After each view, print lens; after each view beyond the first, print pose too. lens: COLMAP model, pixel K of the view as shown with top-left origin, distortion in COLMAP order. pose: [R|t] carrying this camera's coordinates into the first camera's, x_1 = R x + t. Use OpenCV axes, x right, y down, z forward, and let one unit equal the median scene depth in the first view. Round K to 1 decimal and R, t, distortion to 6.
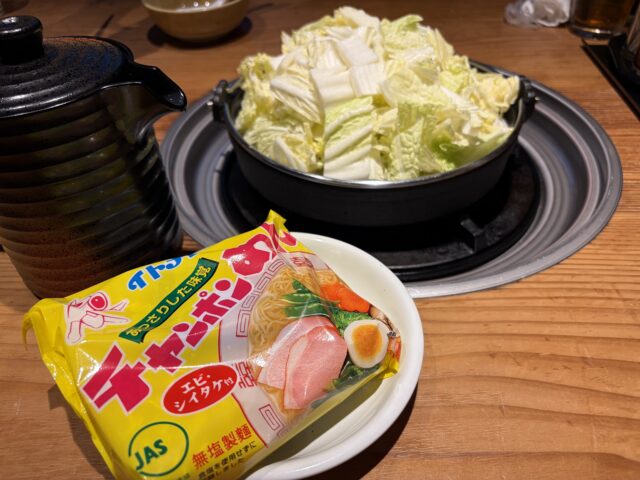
lens RADIAL K [[483.7, 0, 318.1], [0, 483.7, 240.6], [0, 0, 1]] dist [0.010546, 0.007405]
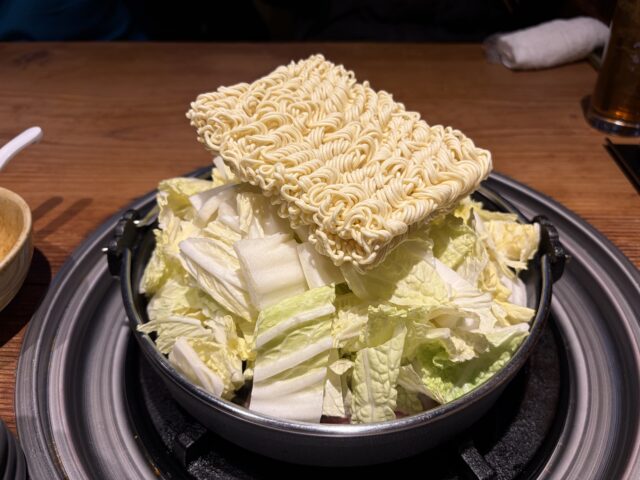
lens RADIAL K [[483.7, 0, 321.9], [0, 483.7, 239.5], [0, 0, 1]] dist [0.010546, 0.007405]
pose [[0.999405, 0.021575, 0.026907, 0.072193], [-0.020375, 0.998819, -0.044107, -0.276881], [-0.027827, 0.043532, 0.998664, 0.294721]]
